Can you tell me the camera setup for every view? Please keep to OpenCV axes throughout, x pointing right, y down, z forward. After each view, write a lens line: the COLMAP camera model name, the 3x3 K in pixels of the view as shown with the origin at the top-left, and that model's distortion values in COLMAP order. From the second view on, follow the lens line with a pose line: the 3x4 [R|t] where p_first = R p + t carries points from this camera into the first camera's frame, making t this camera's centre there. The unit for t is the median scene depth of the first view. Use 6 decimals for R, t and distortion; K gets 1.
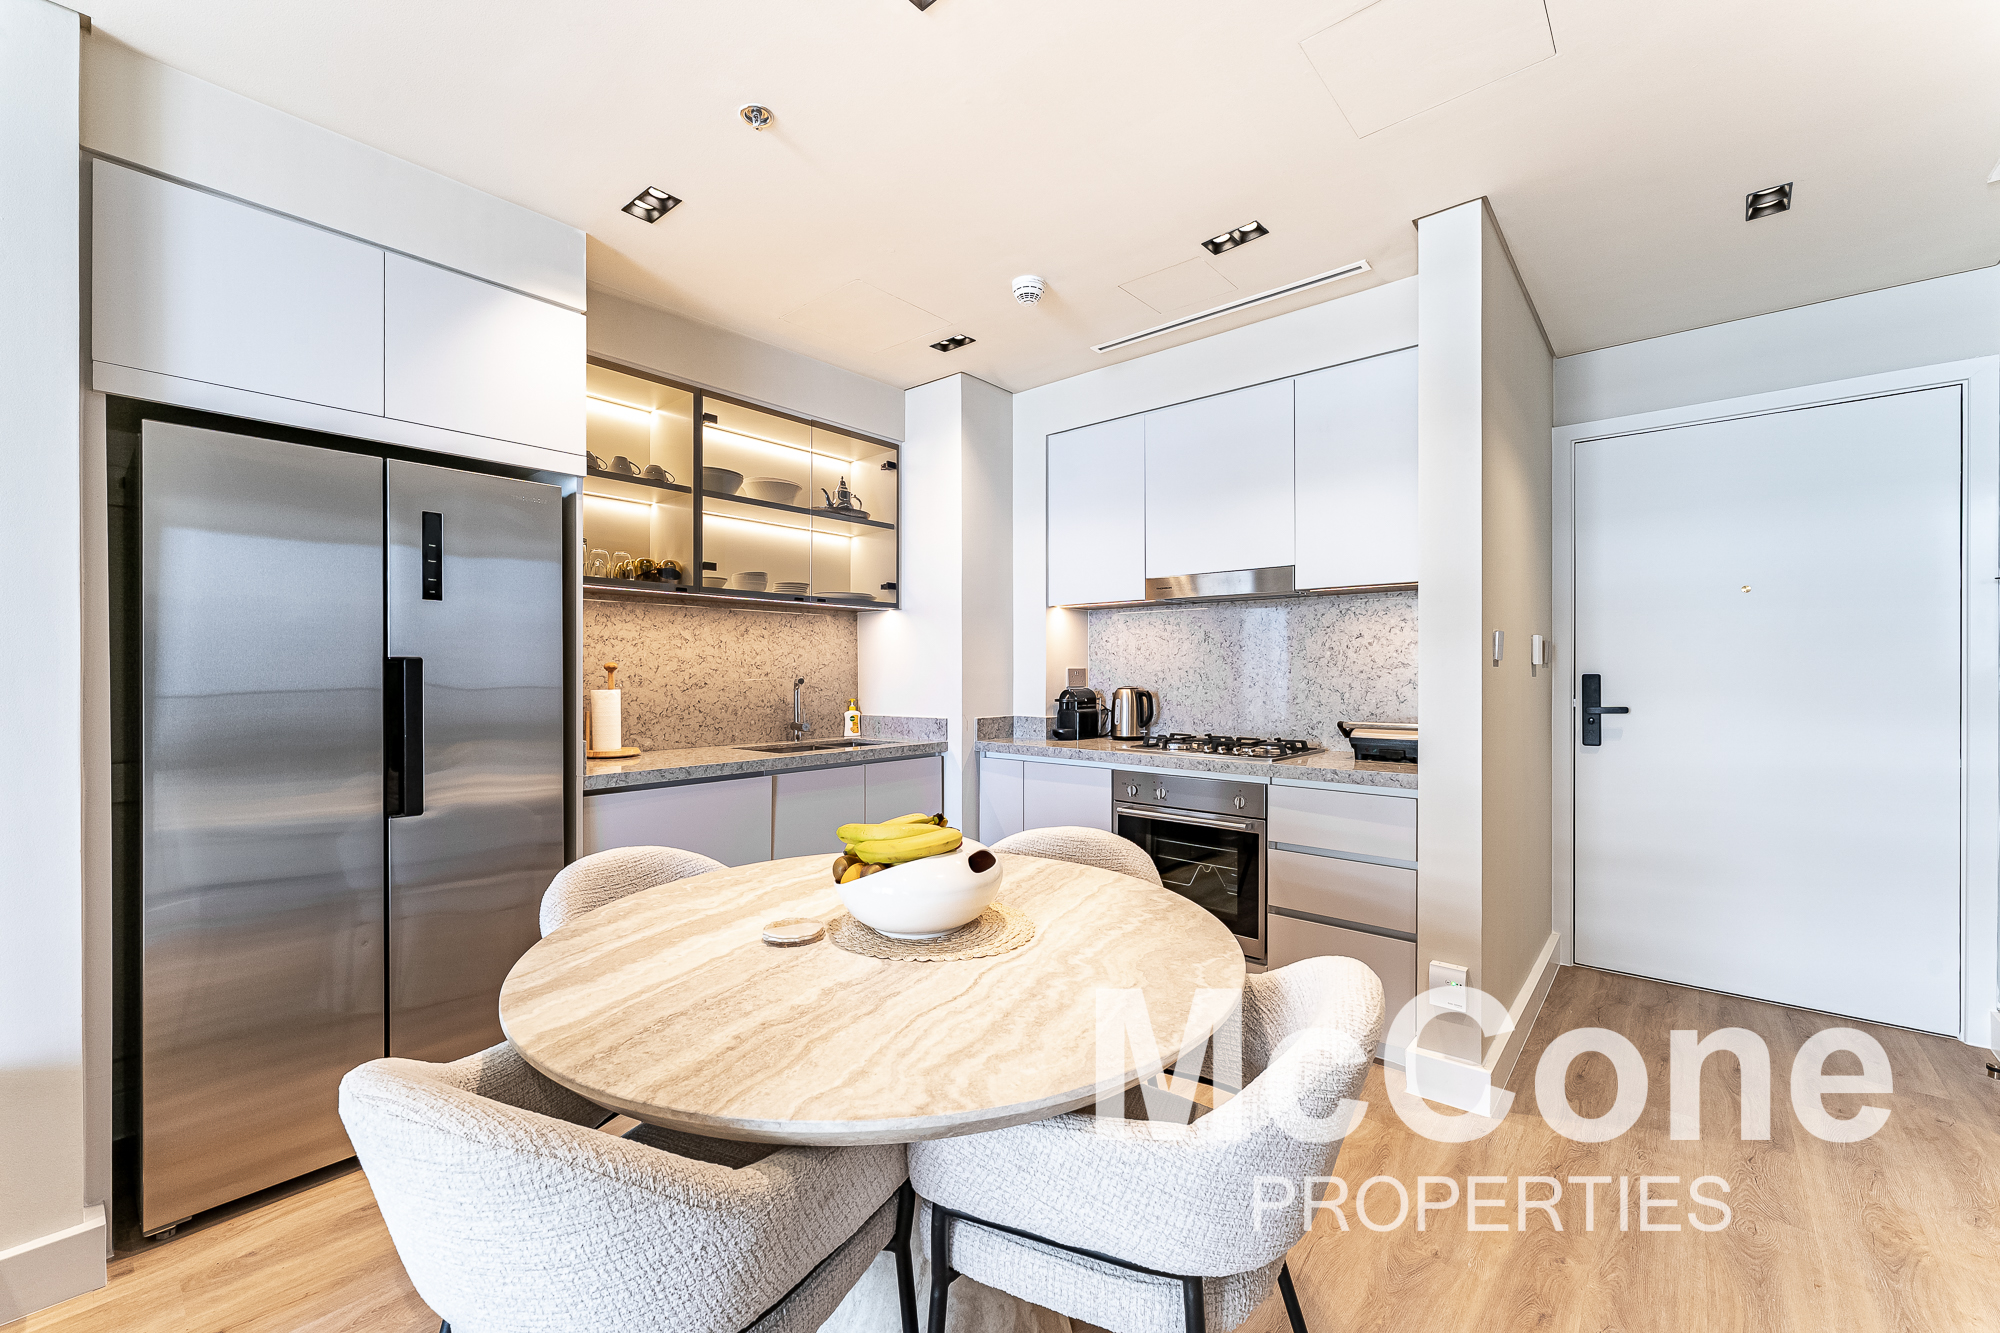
lens RADIAL K [[810.7, 0, 994.7], [0, 810.7, 663.8], [0, 0, 1]] dist [-0.001563, -0.000917]
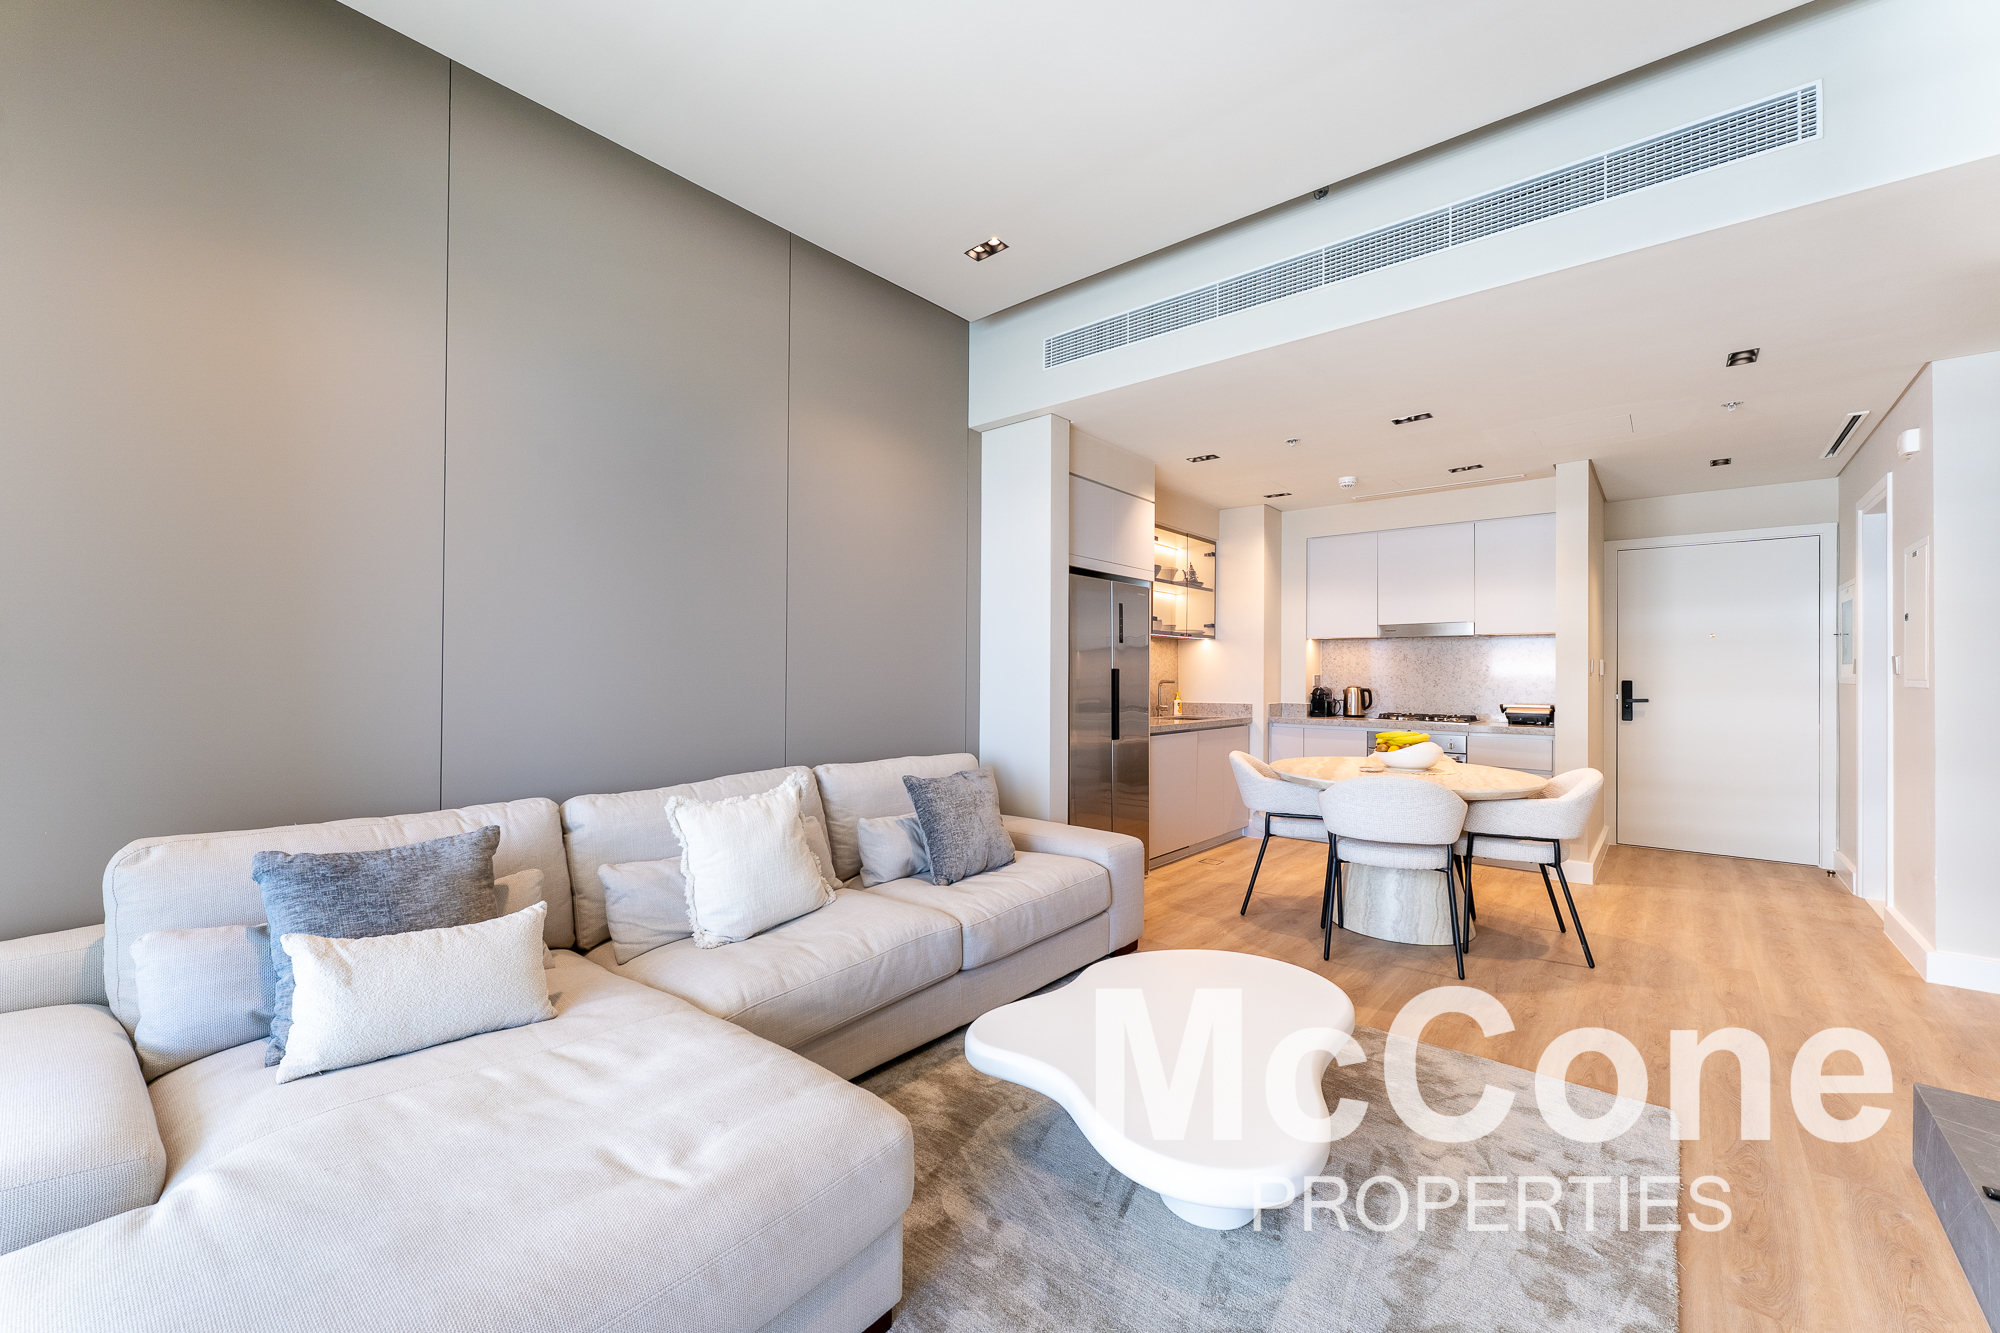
lens RADIAL K [[810.7, 0, 989.4], [0, 810.7, 662.7], [0, 0, 1]] dist [-0.001563, -0.000917]
pose [[0.999957, 0.007490, -0.005424, -0.597122], [-0.007514, 0.999963, -0.004288, -0.007858], [0.005391, 0.004329, 0.999976, -0.716545]]
